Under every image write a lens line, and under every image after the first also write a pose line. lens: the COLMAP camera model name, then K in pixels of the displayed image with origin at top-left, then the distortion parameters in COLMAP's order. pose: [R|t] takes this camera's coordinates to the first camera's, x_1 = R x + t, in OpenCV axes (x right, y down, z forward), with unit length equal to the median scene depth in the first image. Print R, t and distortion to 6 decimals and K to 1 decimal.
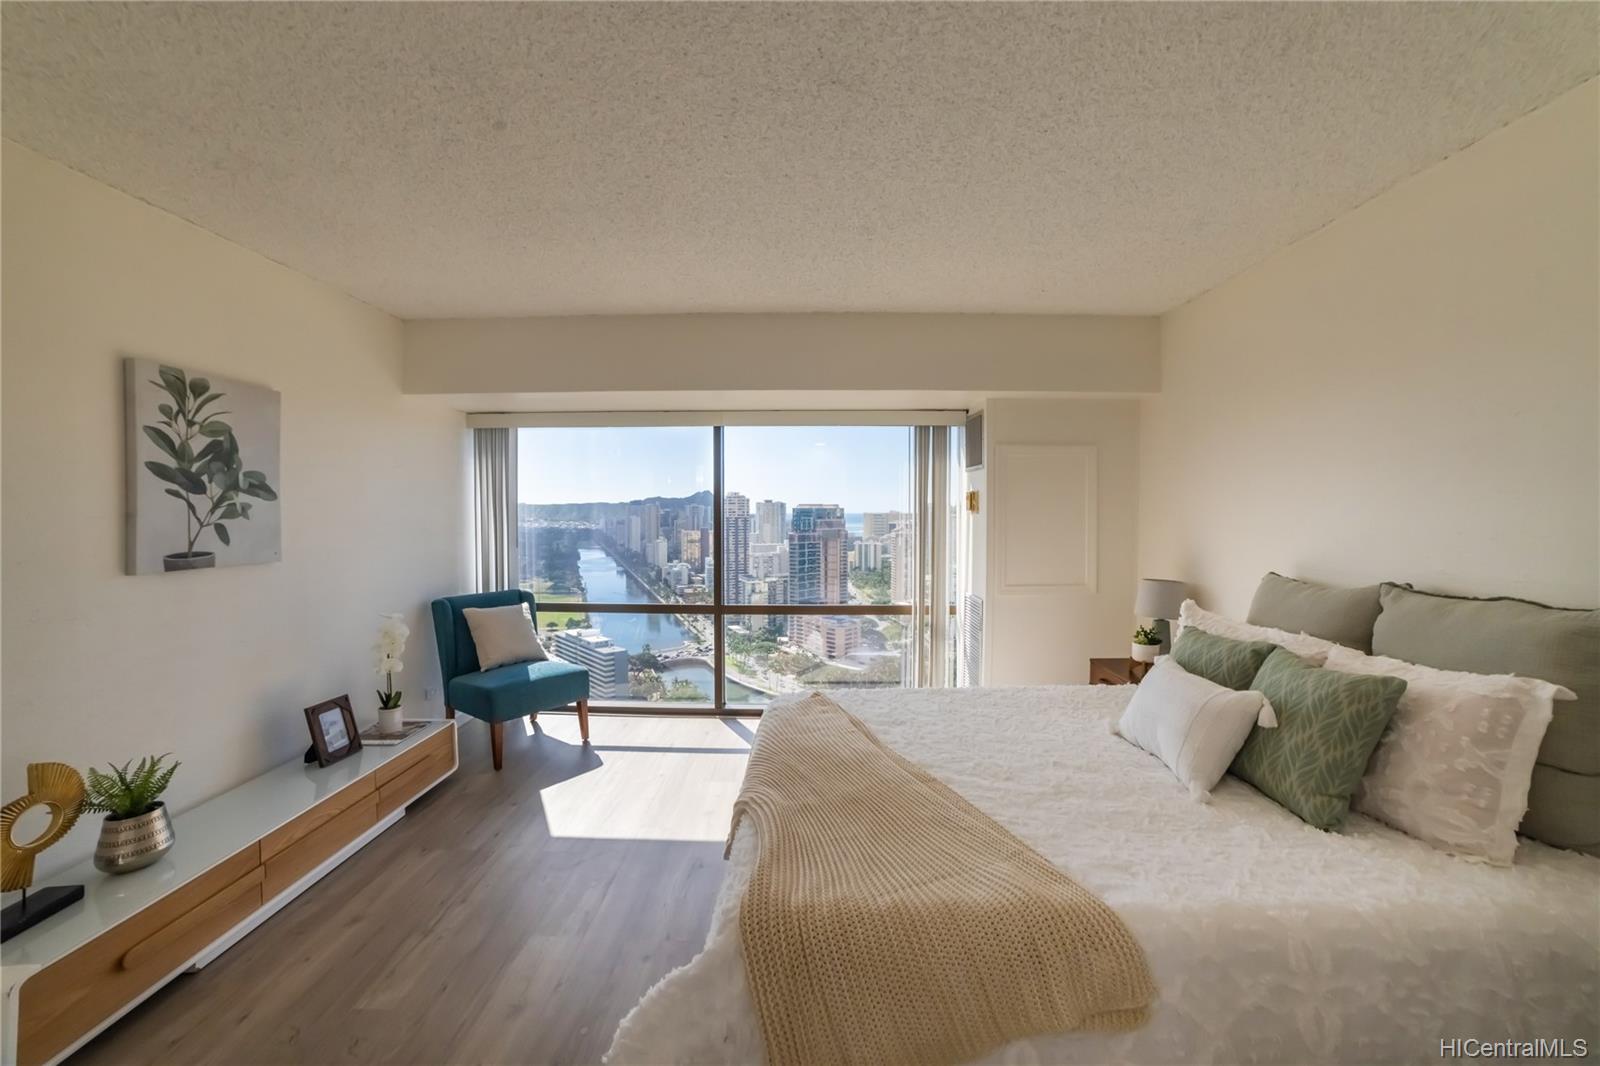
lens RADIAL K [[636.5, 0, 815.7], [0, 636.5, 520.5], [0, 0, 1]] dist [-0.089053, 0.034388]
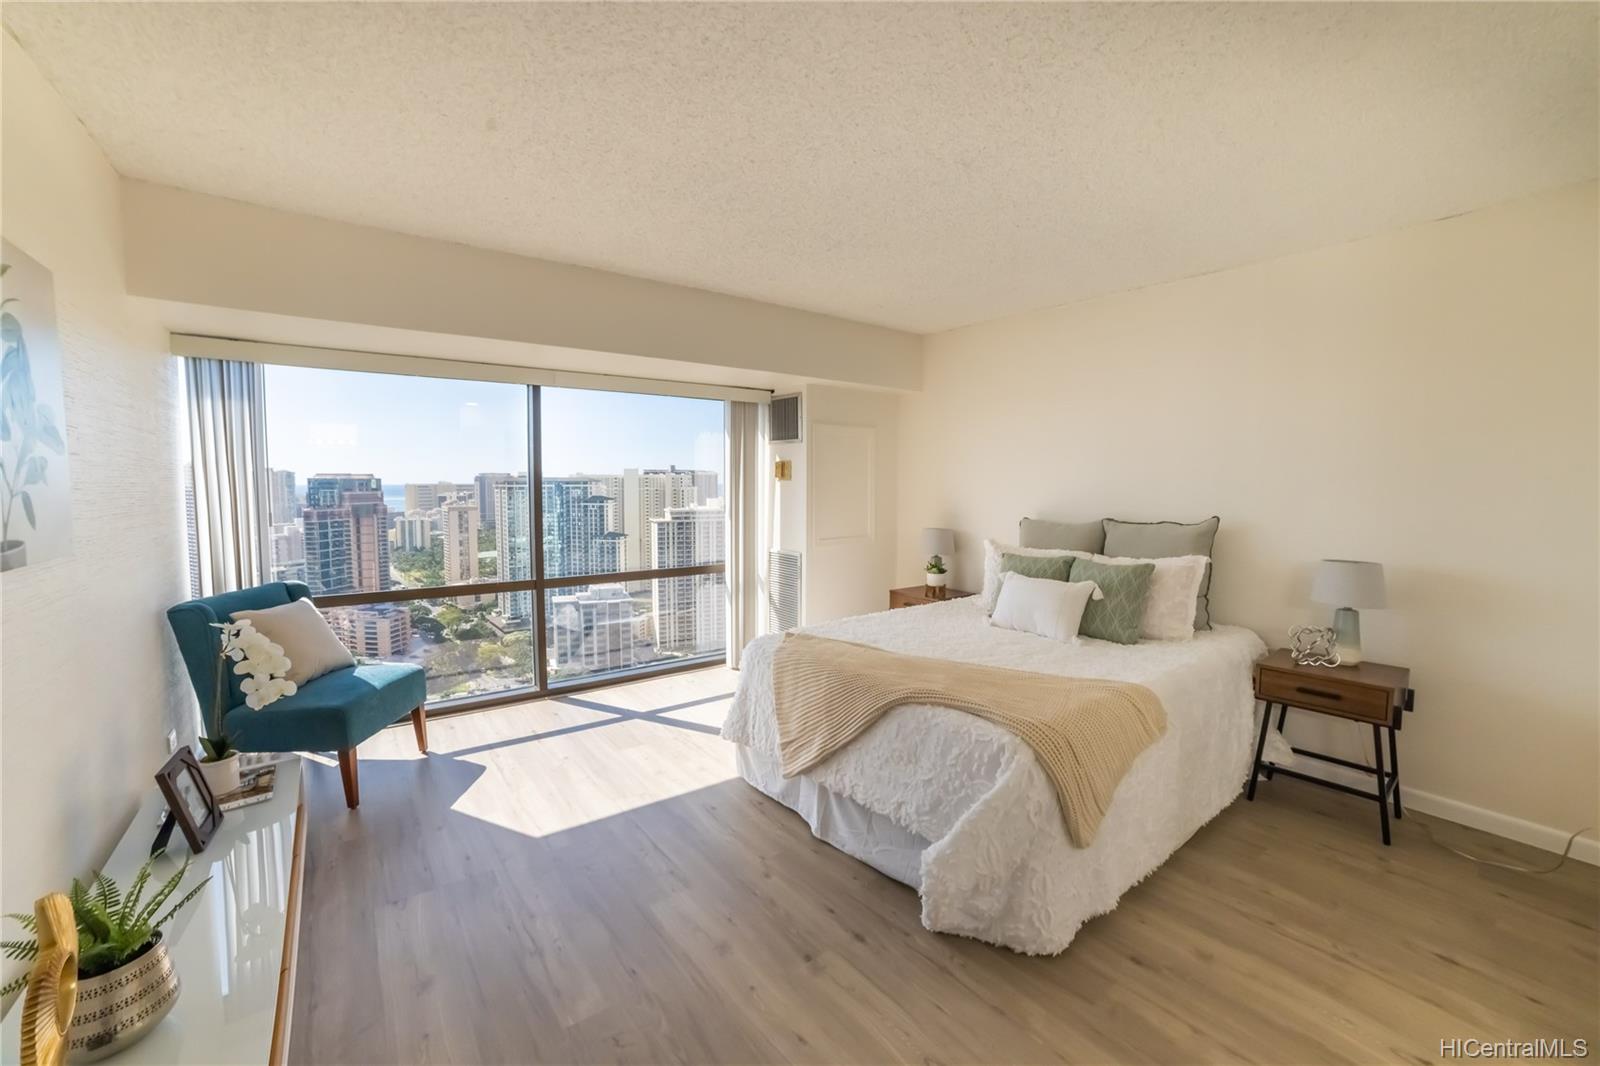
lens RADIAL K [[636.5, 0, 815.7], [0, 636.5, 520.5], [0, 0, 1]] dist [-0.089053, 0.034388]
pose [[0.783846, -0.036501, 0.619881, -0.426305], [0.007255, 0.998741, 0.049636, 0.005040], [-0.620912, -0.034410, 0.783124, 0.036287]]
